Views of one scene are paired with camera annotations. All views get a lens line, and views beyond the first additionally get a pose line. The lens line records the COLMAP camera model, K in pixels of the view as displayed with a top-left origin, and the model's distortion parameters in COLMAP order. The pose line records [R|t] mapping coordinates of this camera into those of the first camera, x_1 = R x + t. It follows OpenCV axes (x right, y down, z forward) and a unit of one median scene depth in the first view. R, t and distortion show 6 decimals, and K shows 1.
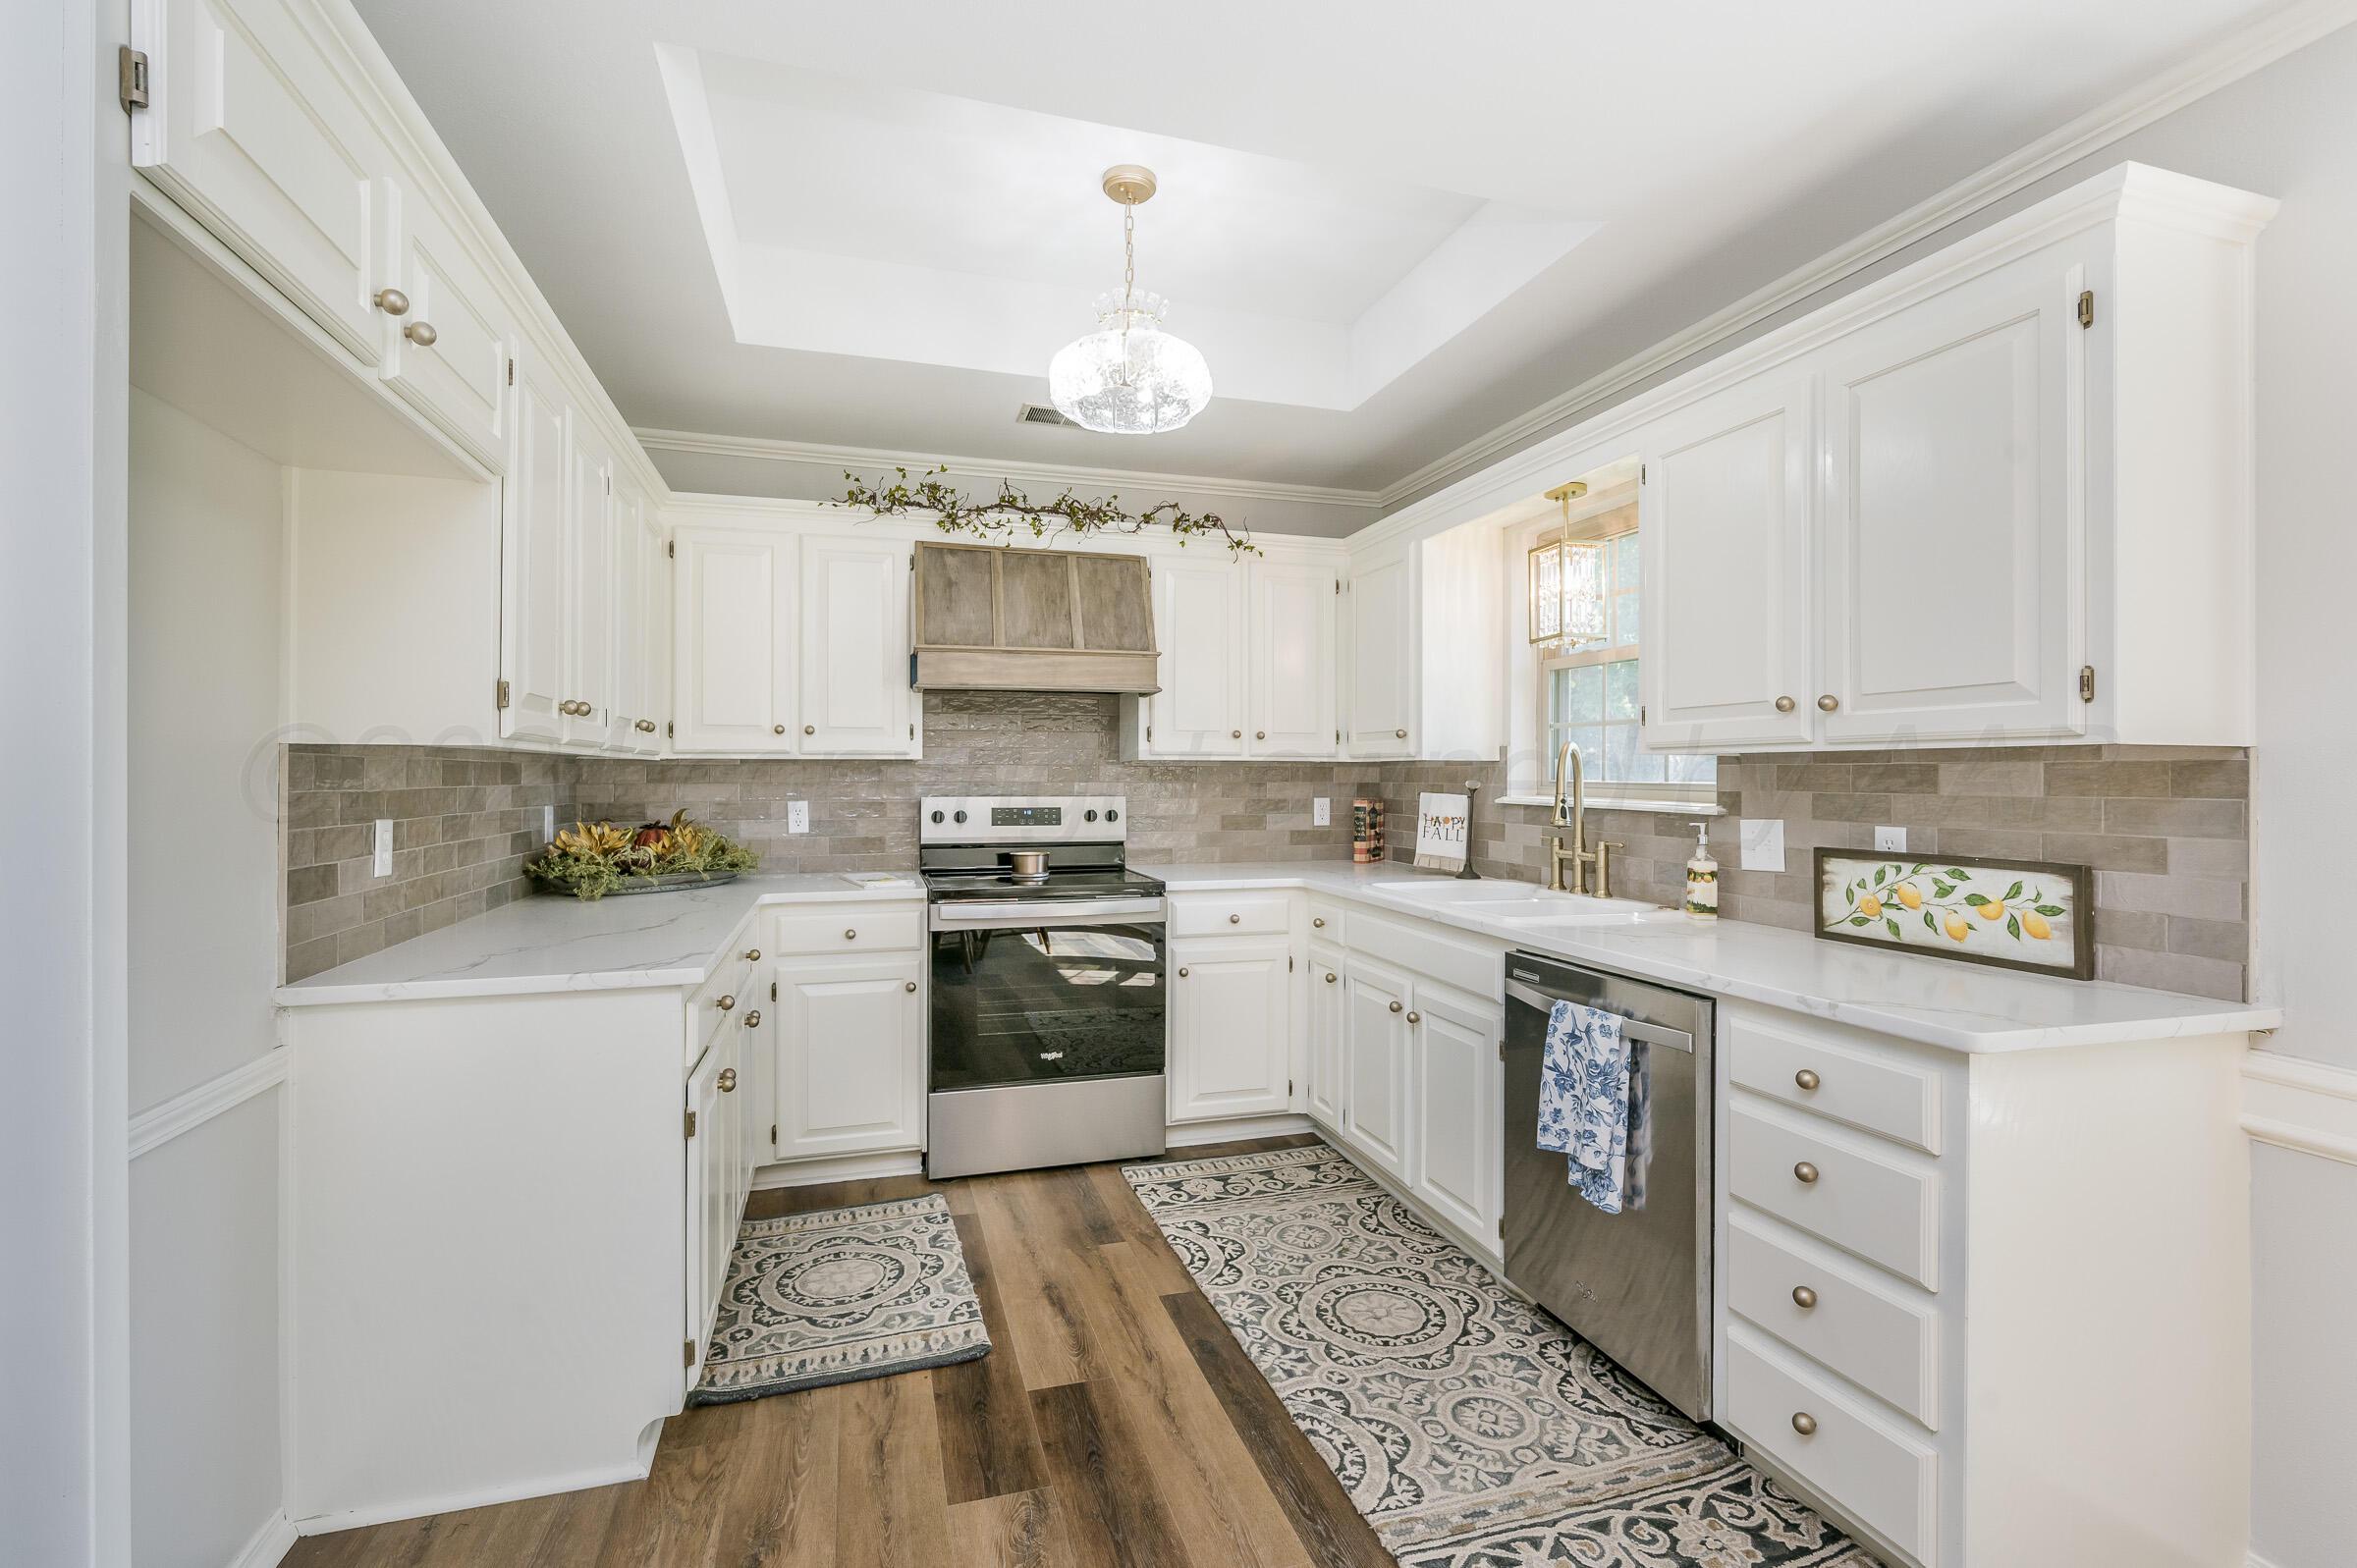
lens RADIAL K [[1043.4, 0, 1178.5], [0, 1043.4, 784.0], [0, 0, 1]] dist [-0.008425, -0.000339]
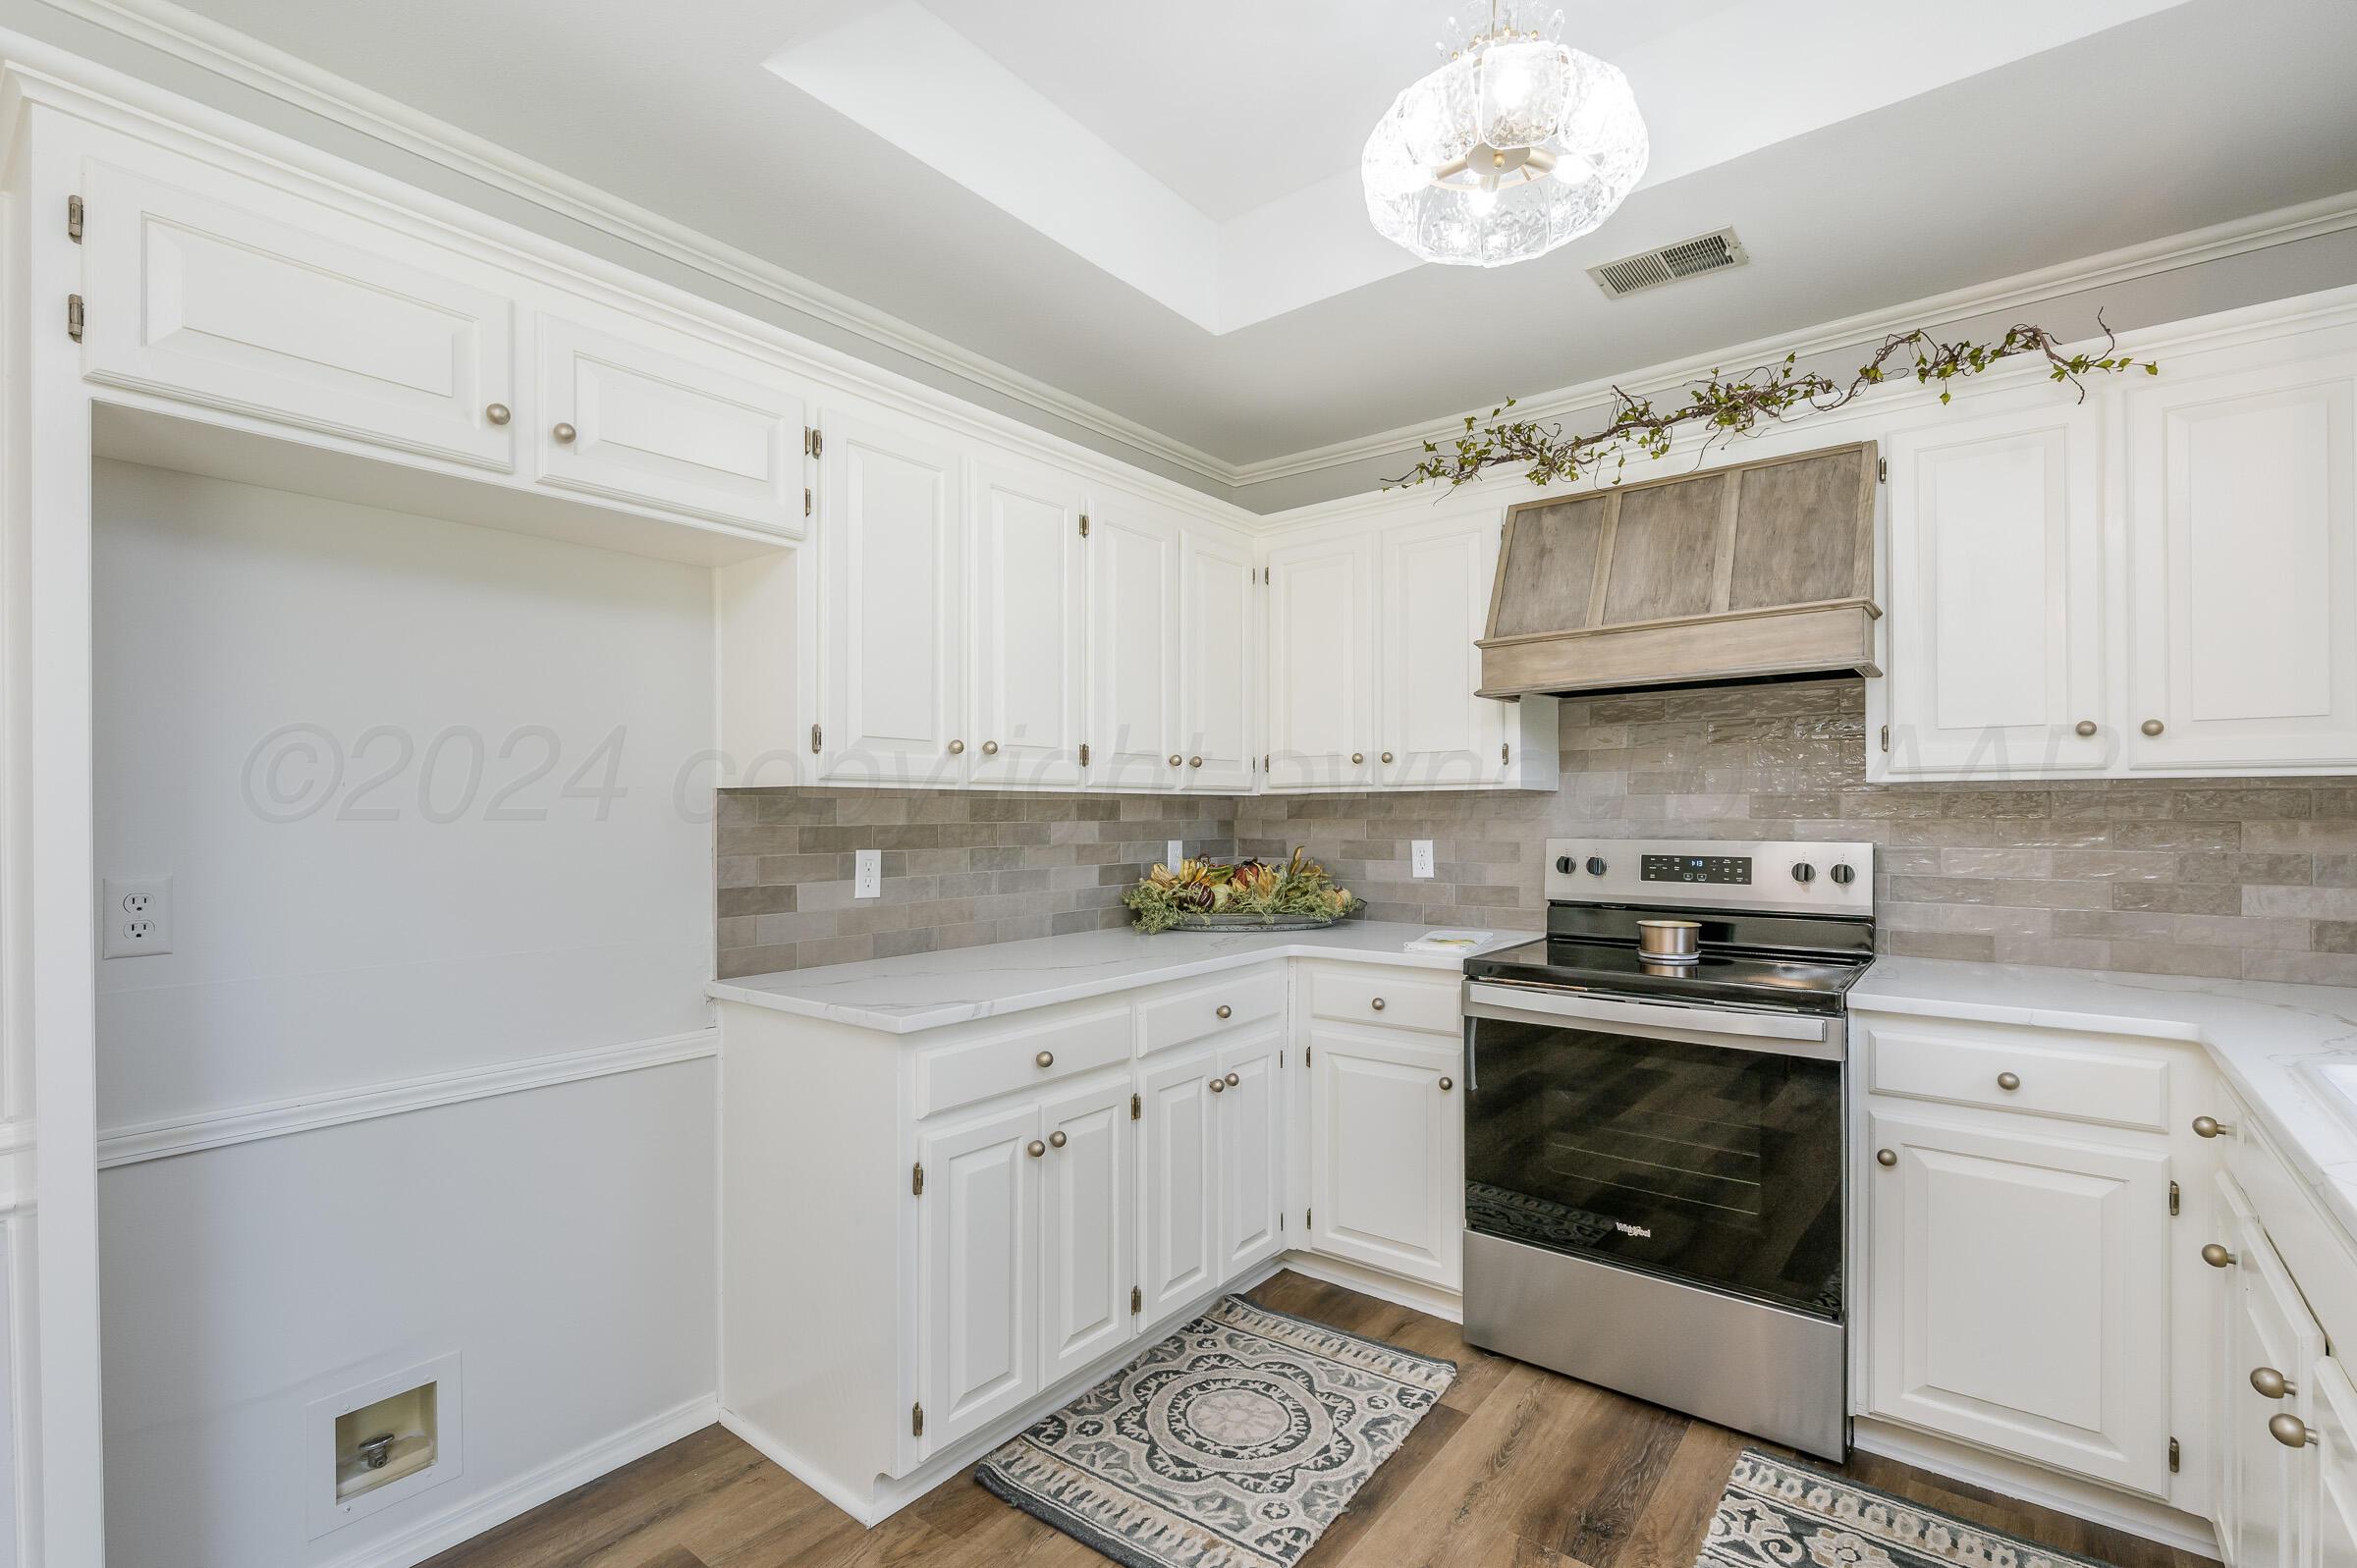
lens RADIAL K [[1057.2, 0, 1182.5], [0, 1057.2, 816.6], [0, 0, 1]] dist [-0.004461, -0.000177]
pose [[0.570252, 0.001150, -0.821469, 0.252448], [-0.002297, 0.999997, -0.000194, -0.002854], [0.821467, 0.001998, 0.570253, 0.356375]]
